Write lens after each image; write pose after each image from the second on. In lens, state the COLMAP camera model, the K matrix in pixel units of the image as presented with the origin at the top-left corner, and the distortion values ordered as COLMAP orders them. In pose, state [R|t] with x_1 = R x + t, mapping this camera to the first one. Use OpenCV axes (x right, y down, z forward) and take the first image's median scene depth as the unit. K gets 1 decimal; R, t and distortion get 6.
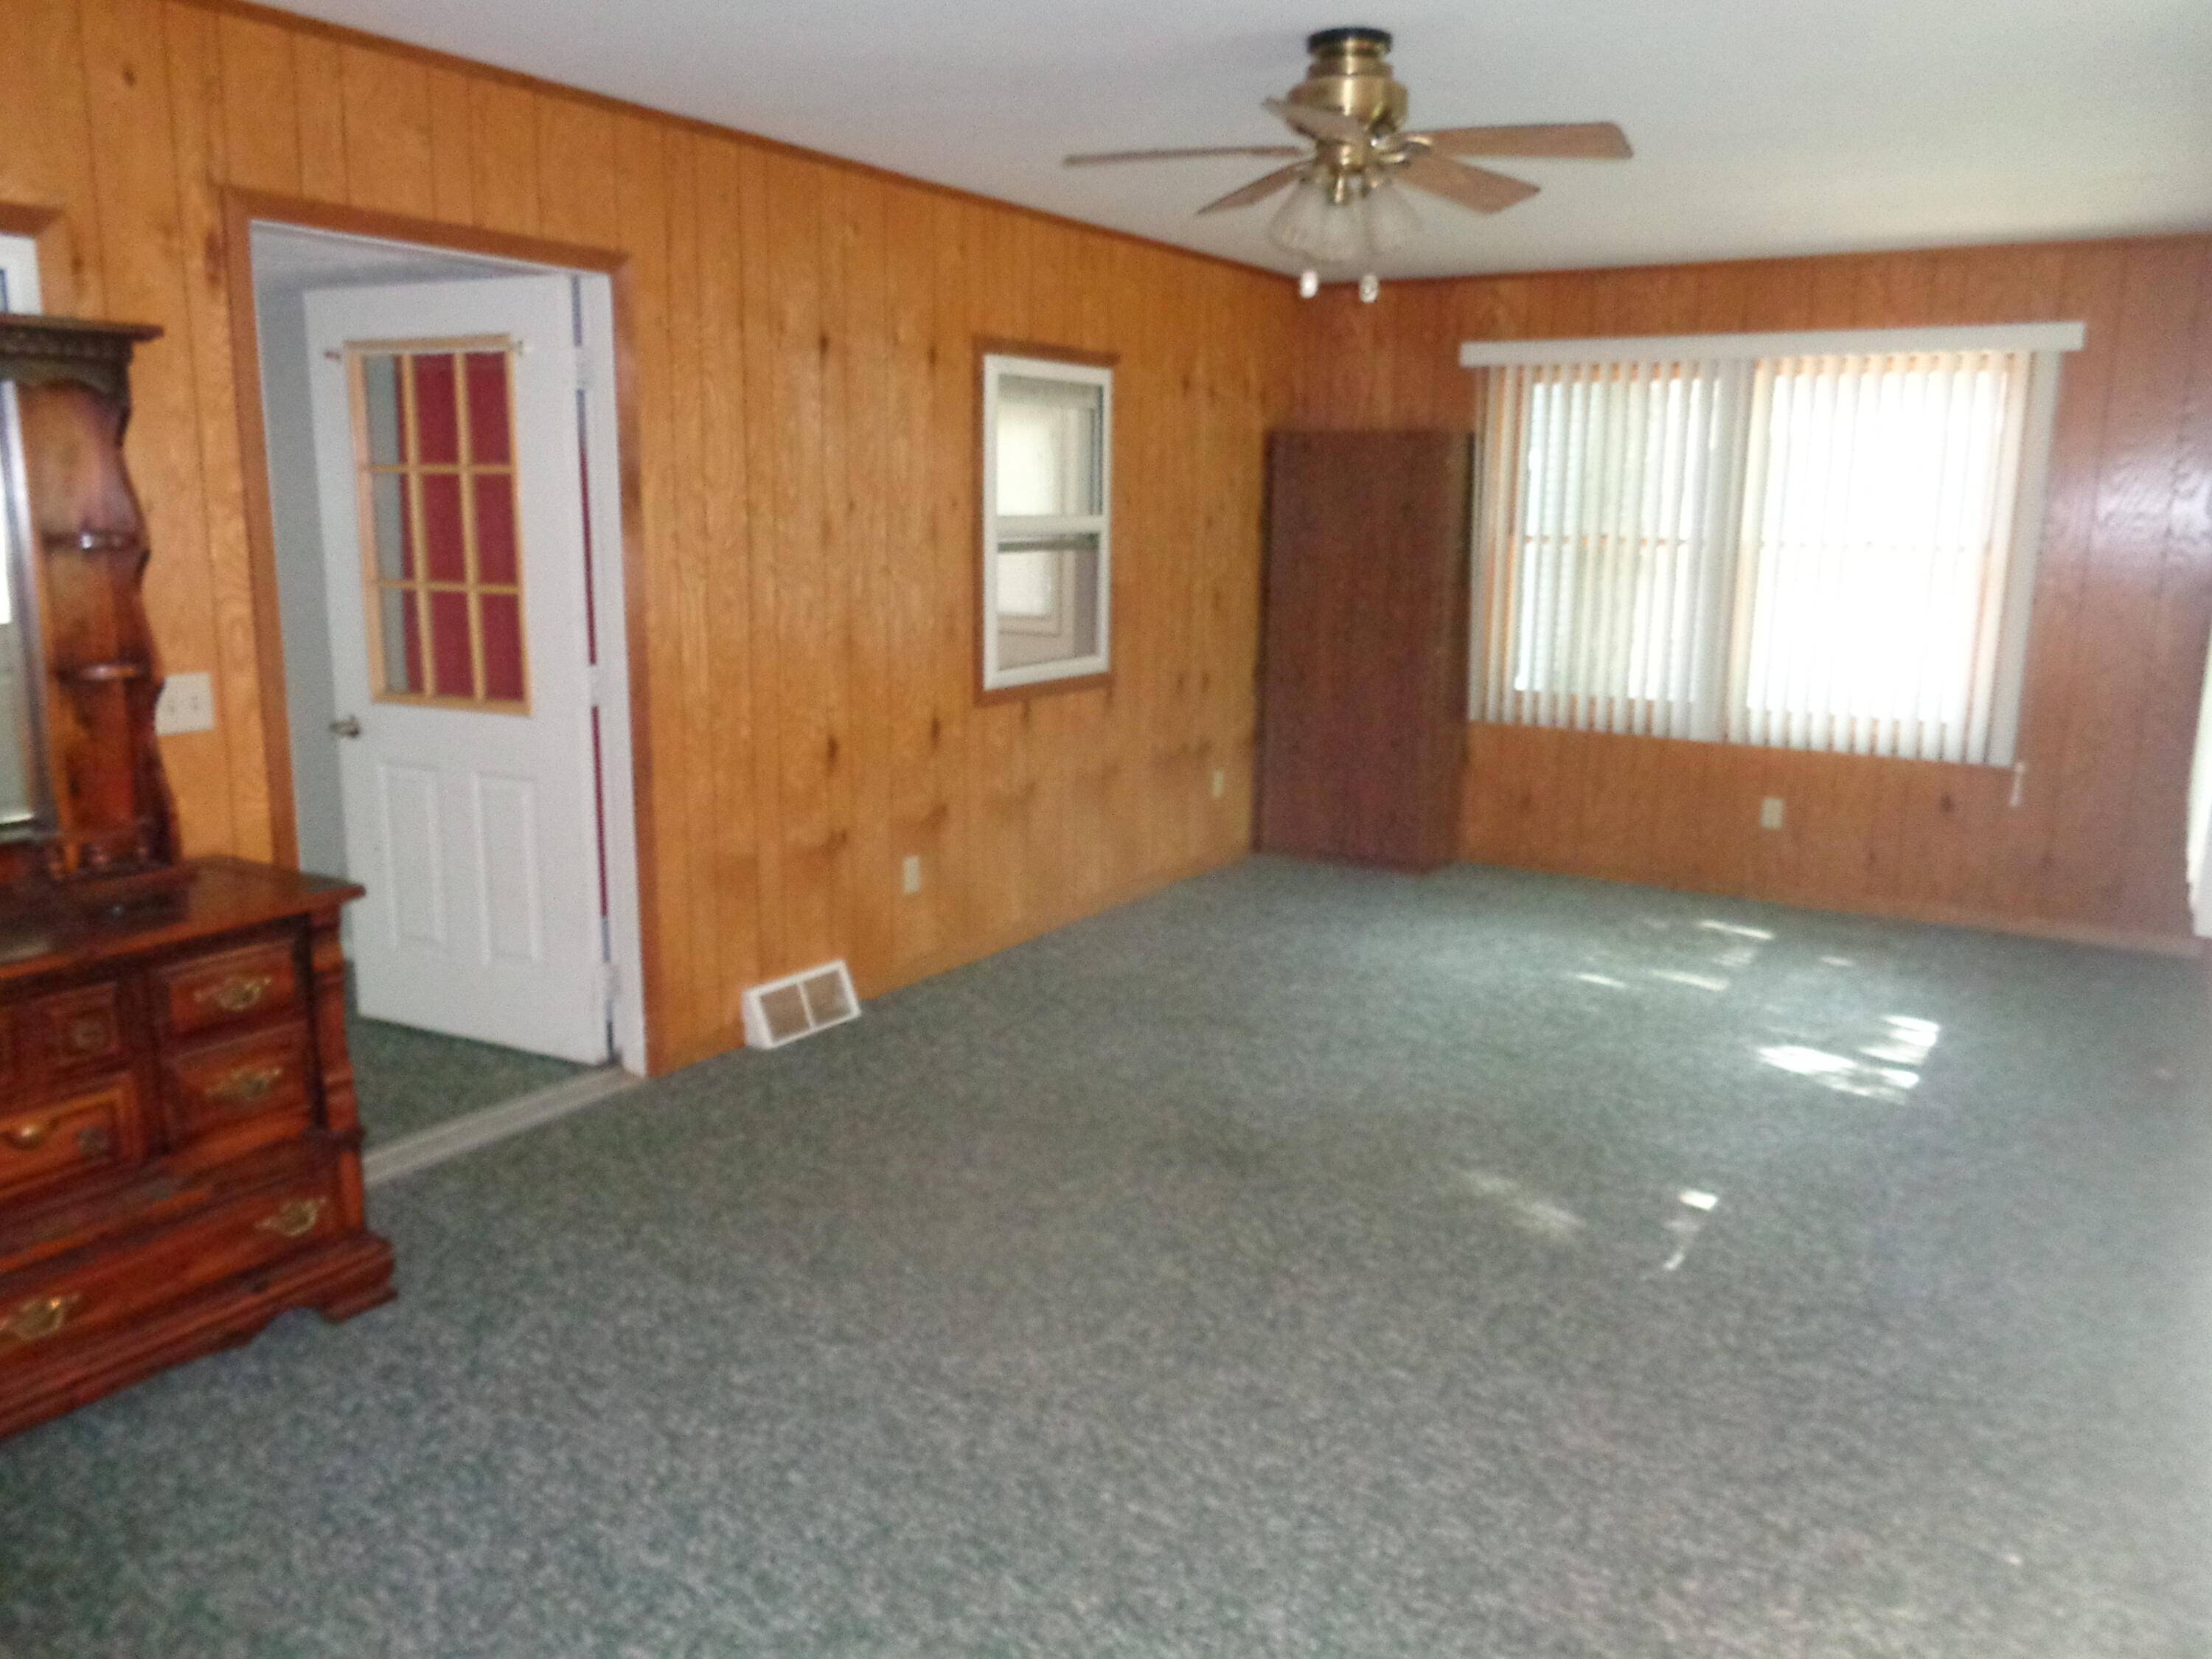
lens RADIAL K [[1650.2, 0, 1113.1], [0, 1650.2, 824.8], [0, 0, 1]] dist [-0.008546, 0.013209]
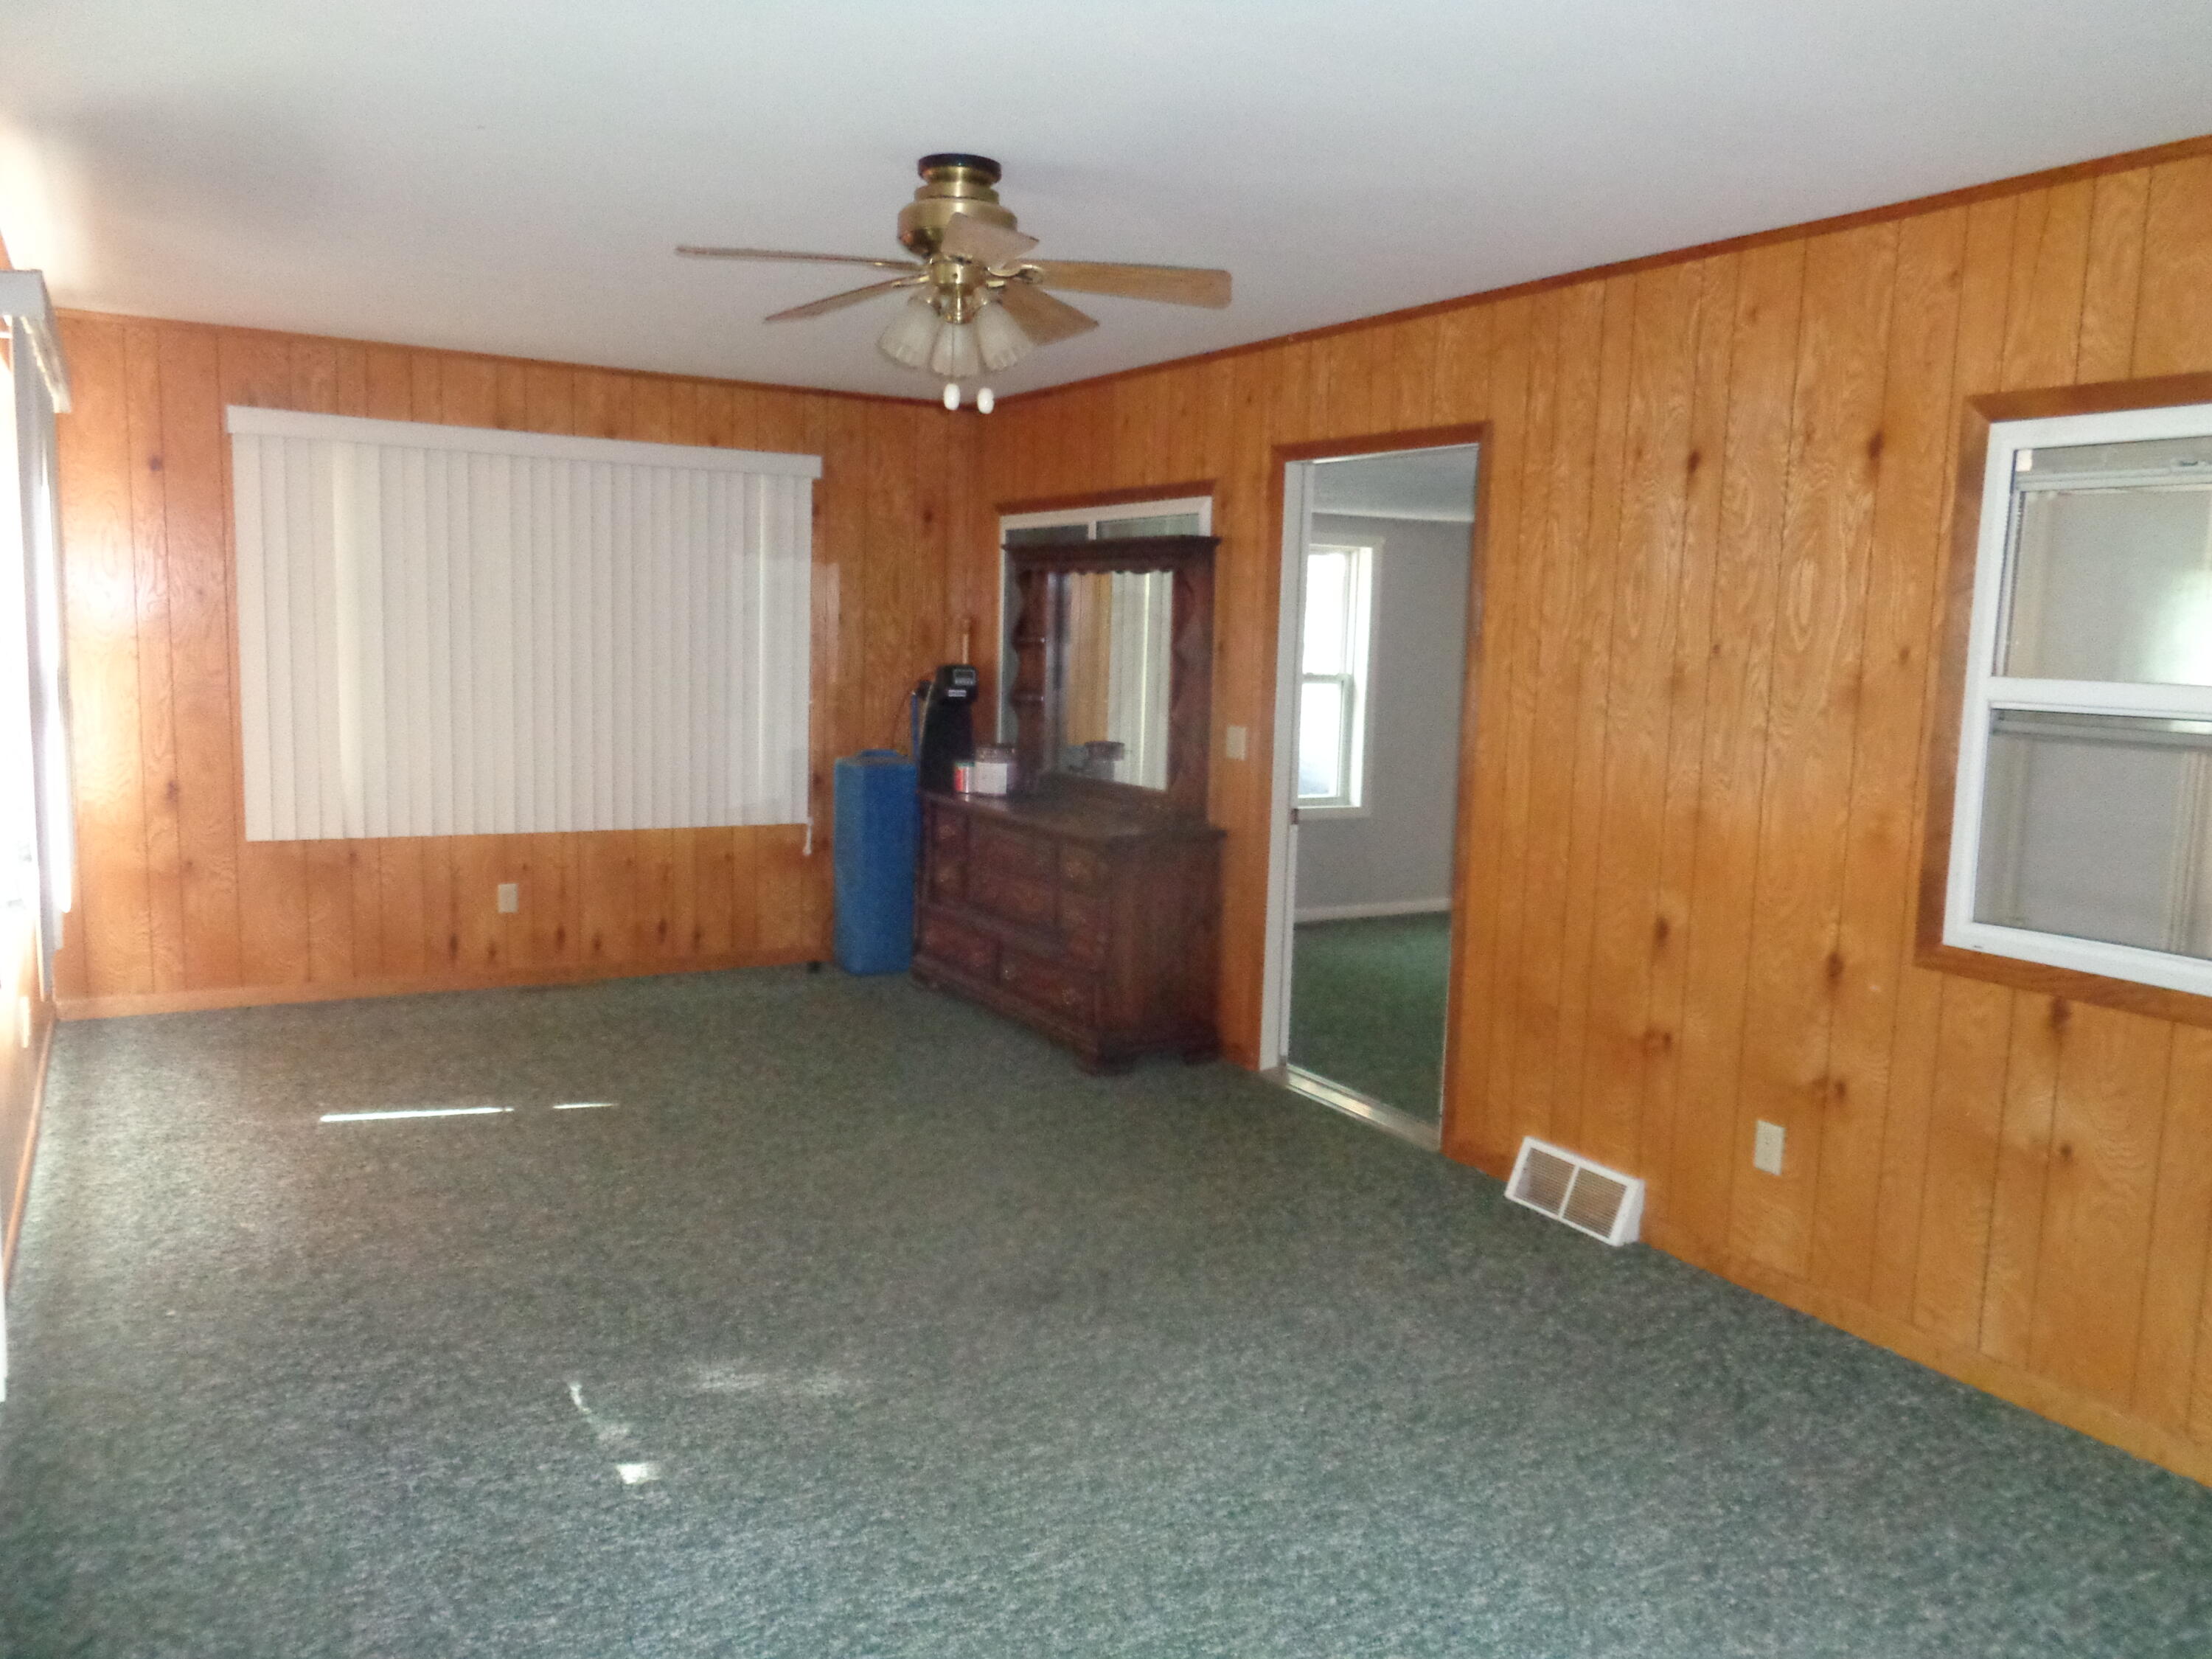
lens RADIAL K [[1650.2, 0, 1112.5], [0, 1650.2, 828.3], [0, 0, 1]] dist [-0.008546, 0.013209]
pose [[-0.456625, 0.087563, -0.885339, 0.800641], [-0.209321, 0.956634, 0.202575, -0.238080], [0.864684, 0.277821, -0.418494, 1.247721]]
